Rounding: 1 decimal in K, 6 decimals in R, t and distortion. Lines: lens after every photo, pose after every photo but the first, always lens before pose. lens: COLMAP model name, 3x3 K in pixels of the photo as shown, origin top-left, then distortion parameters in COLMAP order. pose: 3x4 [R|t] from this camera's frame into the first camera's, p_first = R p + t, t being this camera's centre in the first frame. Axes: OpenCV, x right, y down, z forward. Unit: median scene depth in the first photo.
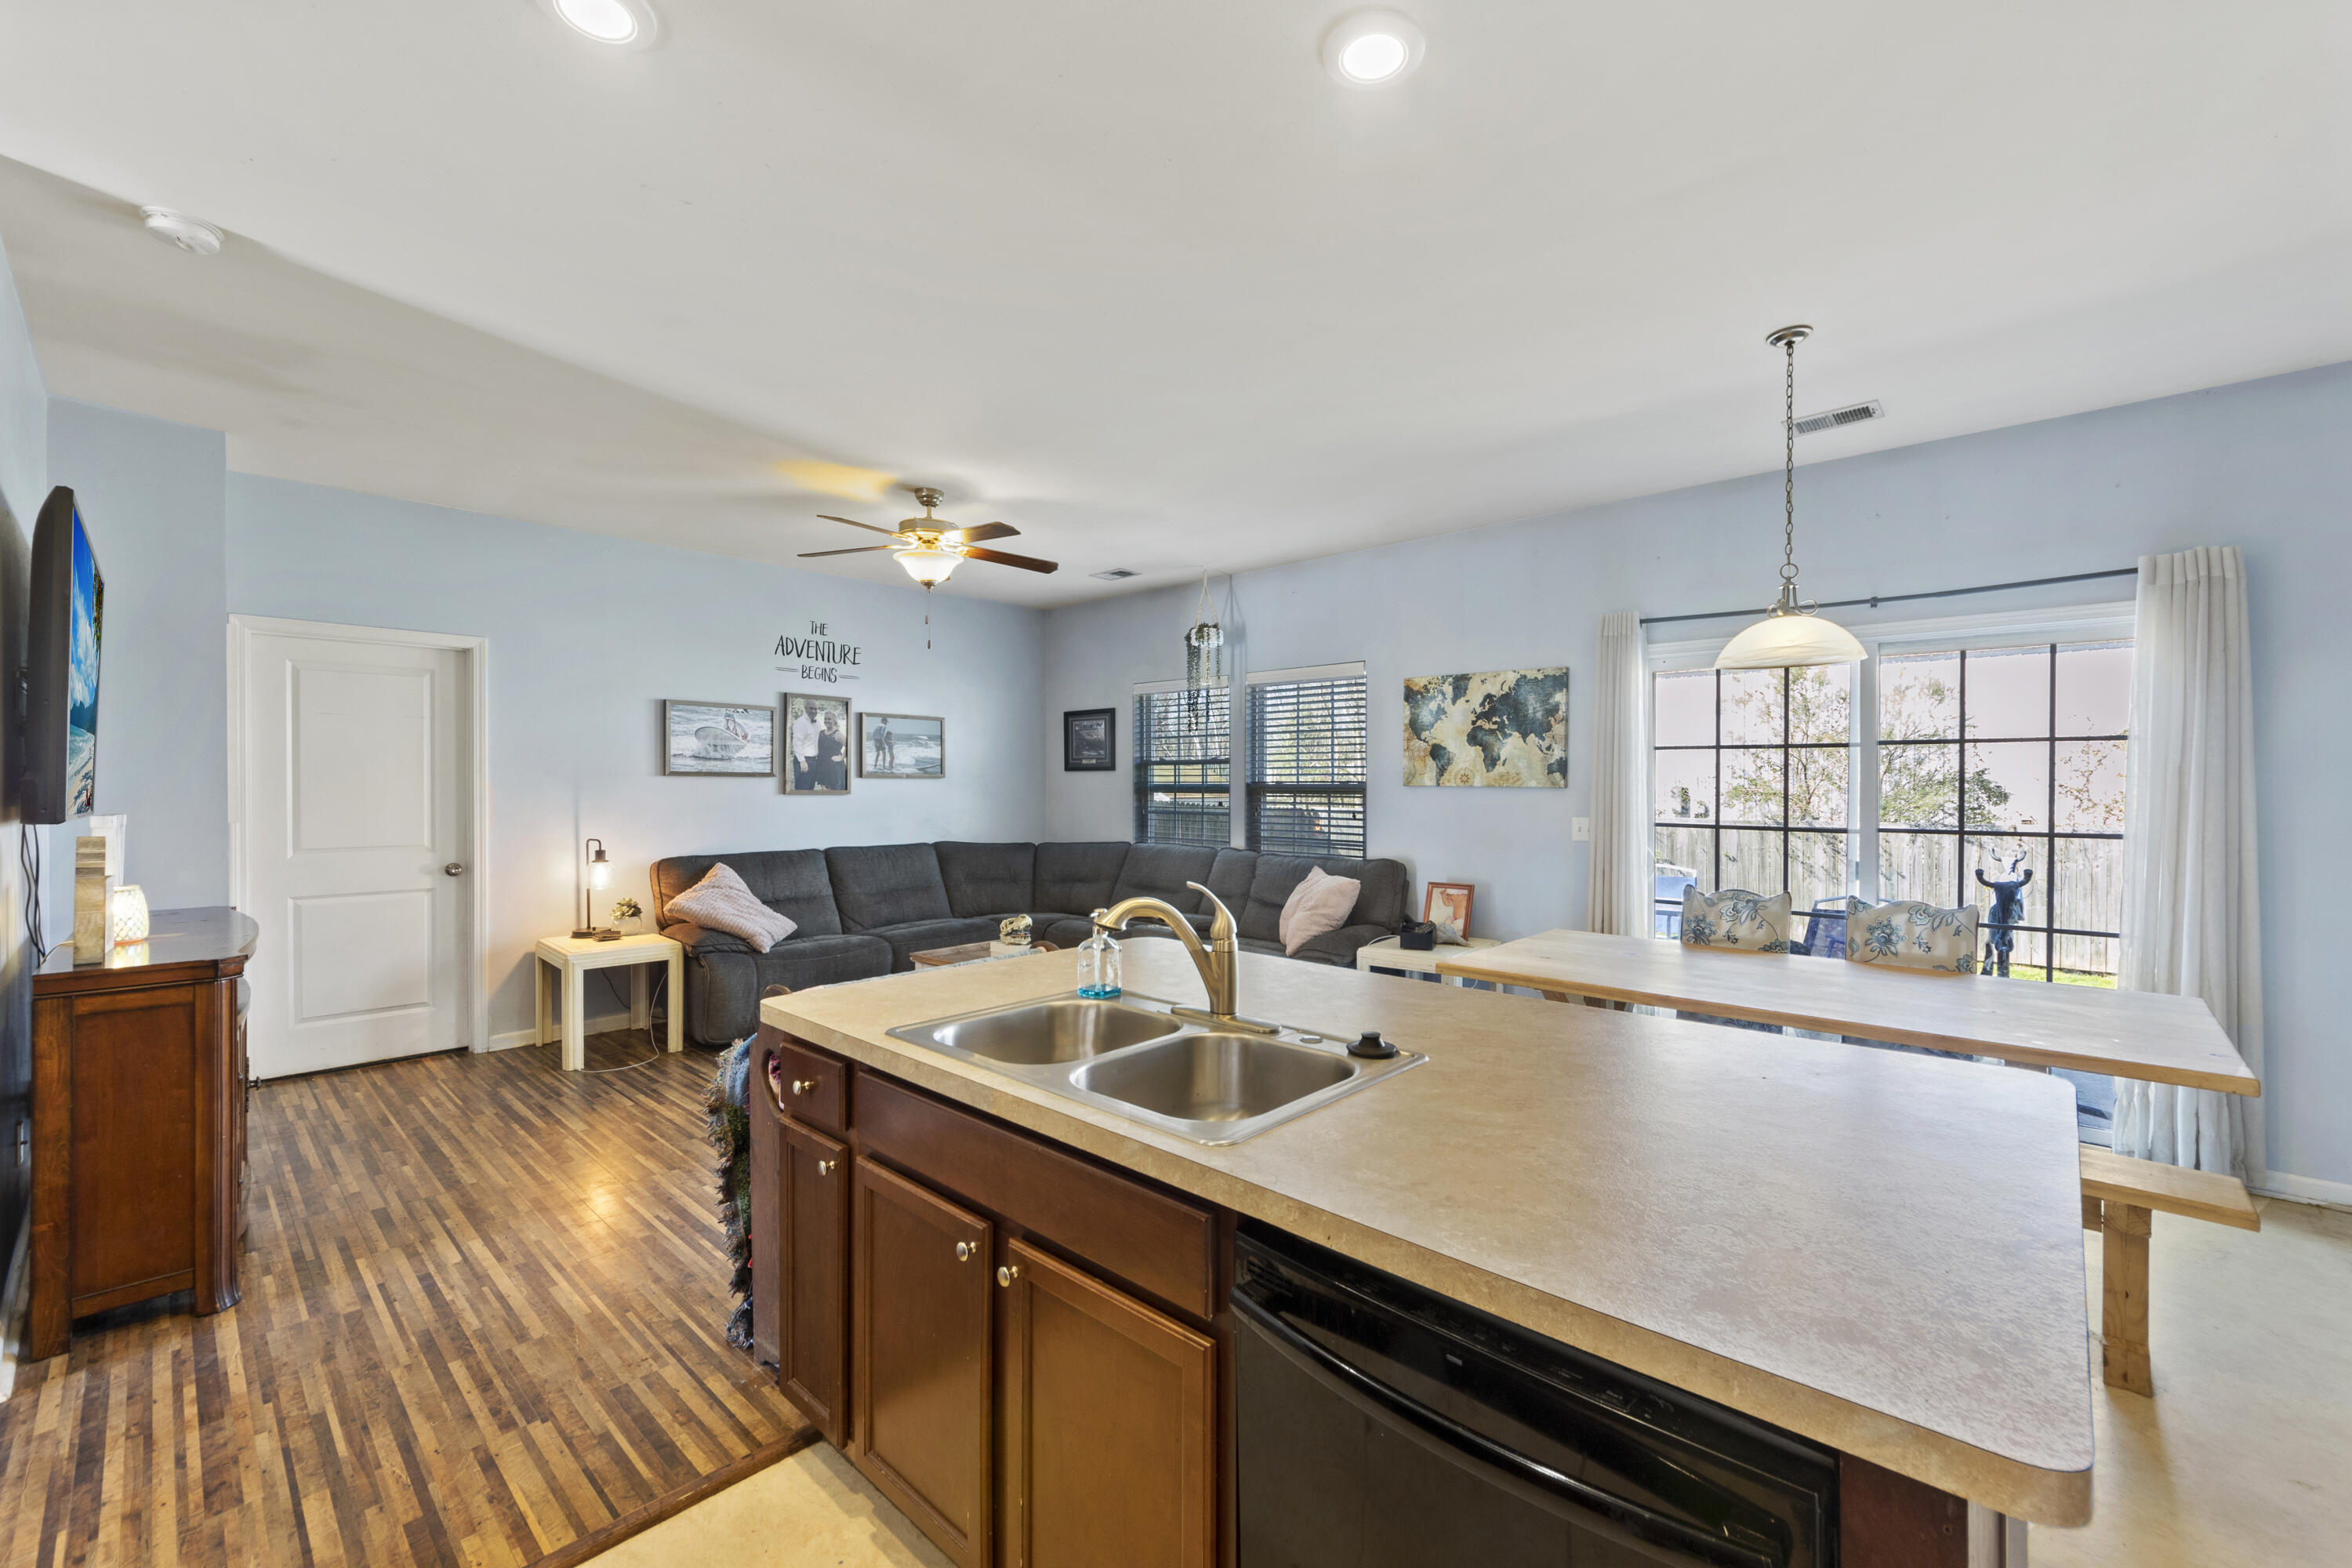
lens RADIAL K [[941.4, 0, 1191.2], [0, 941.4, 786.1], [0, 0, 1]] dist [0.004116, -0.000456]
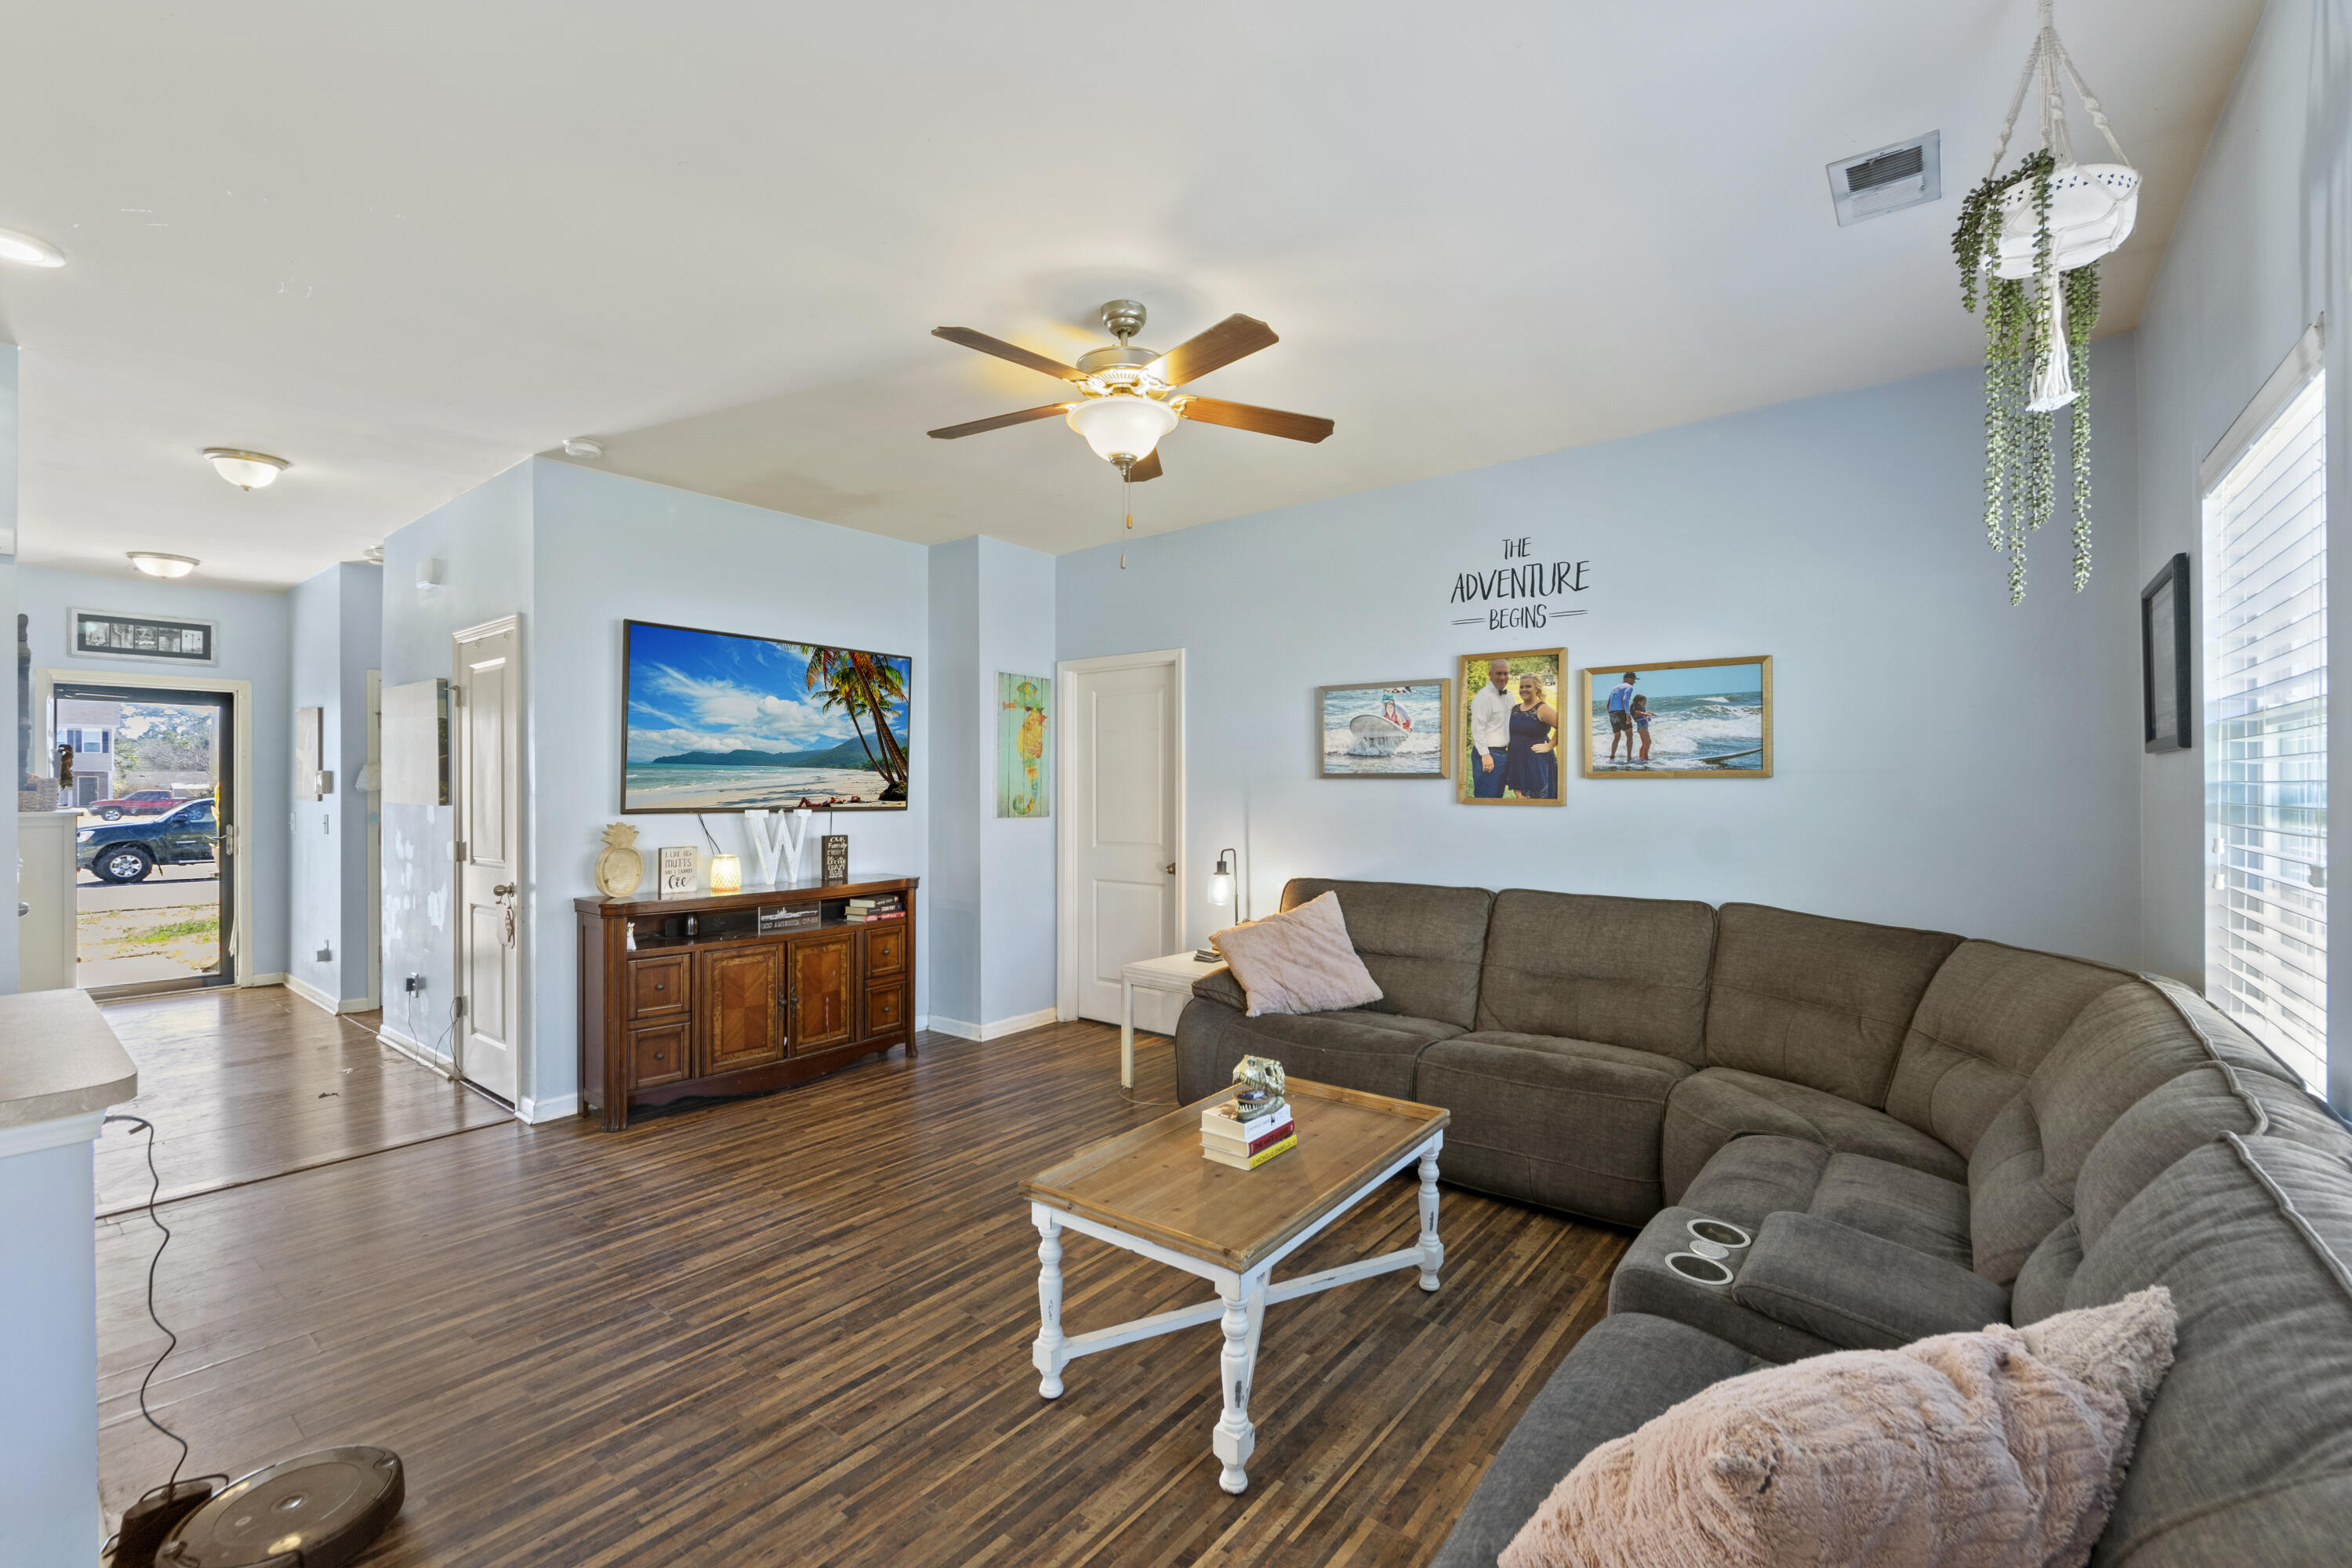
lens RADIAL K [[990.4, 0, 1190.4], [0, 990.4, 783.2], [0, 0, 1]] dist [0.002892, -0.002193]
pose [[0.075180, -0.002828, -0.997166, 0.312822], [0.000027, 0.999996, -0.002834, -0.004996], [0.997170, 0.000186, 0.075179, 0.861635]]
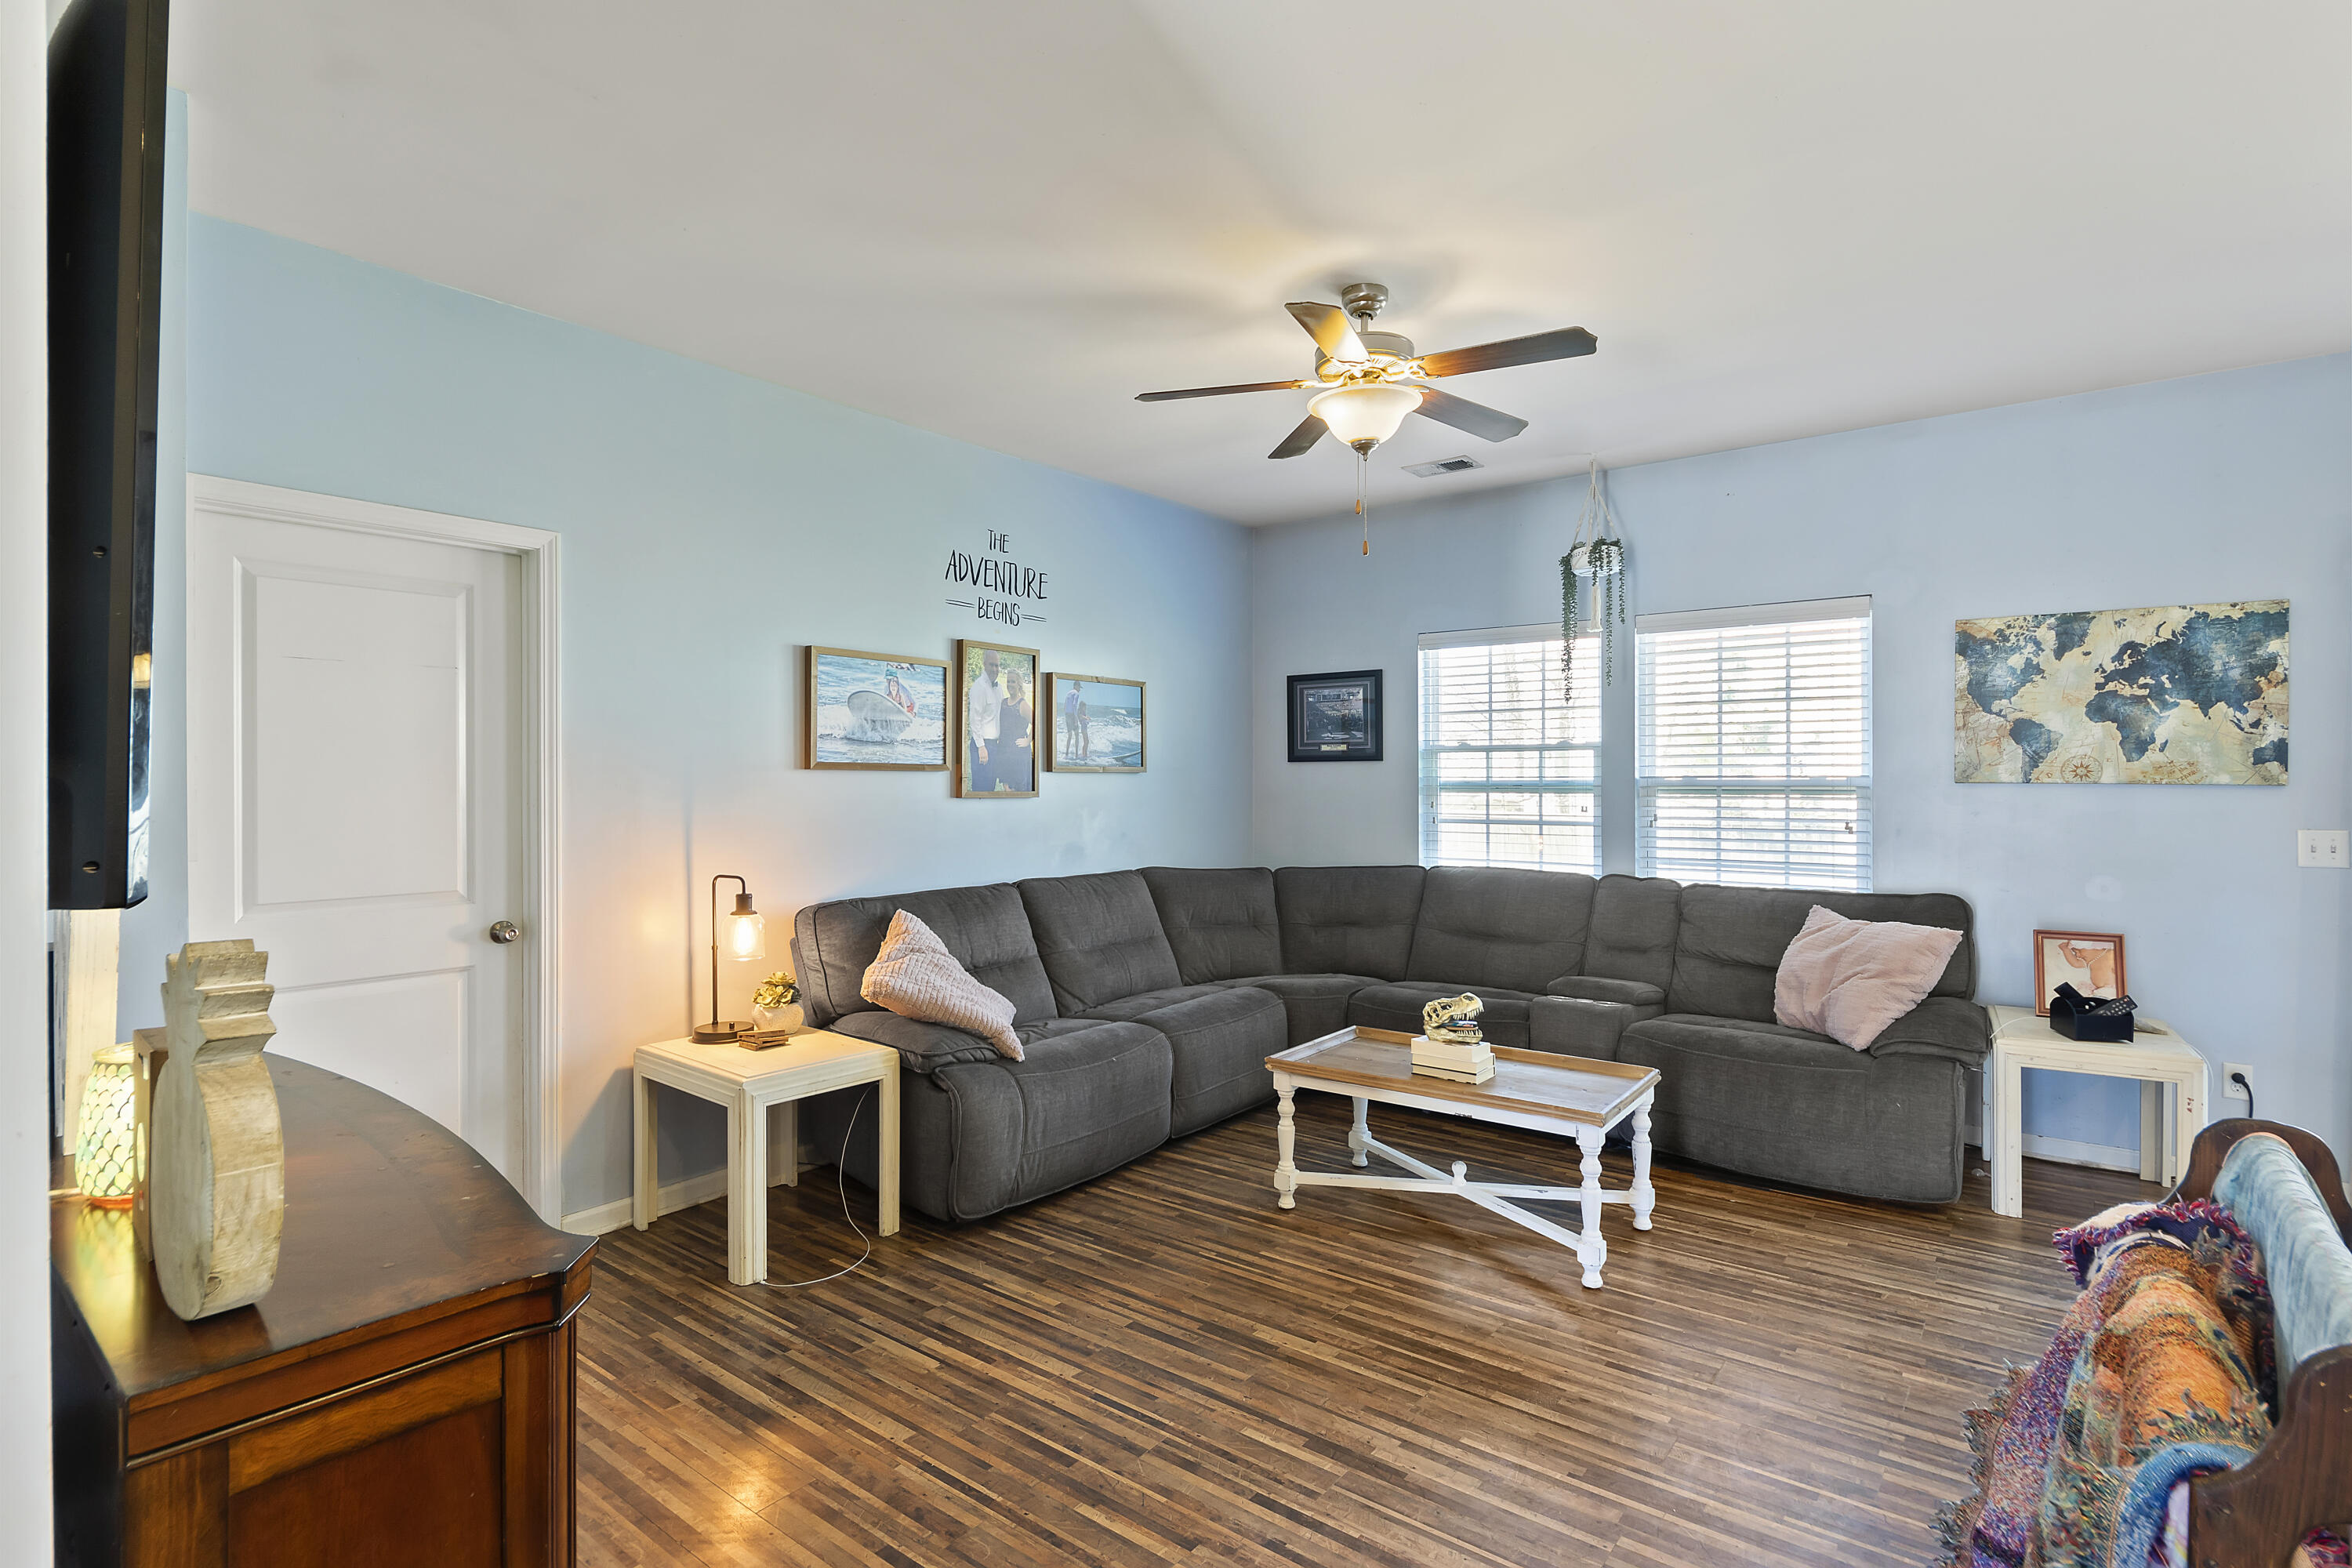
lens RADIAL K [[1133.9, 0, 1189.3], [0, 1133.9, 780.5], [0, 0, 1]] dist [0.007733, 0.000121]
pose [[0.997109, -0.002382, 0.075953, -0.384232], [0.002445, 0.999997, -0.000731, -0.002613], [-0.075951, 0.000915, 0.997111, 0.252880]]
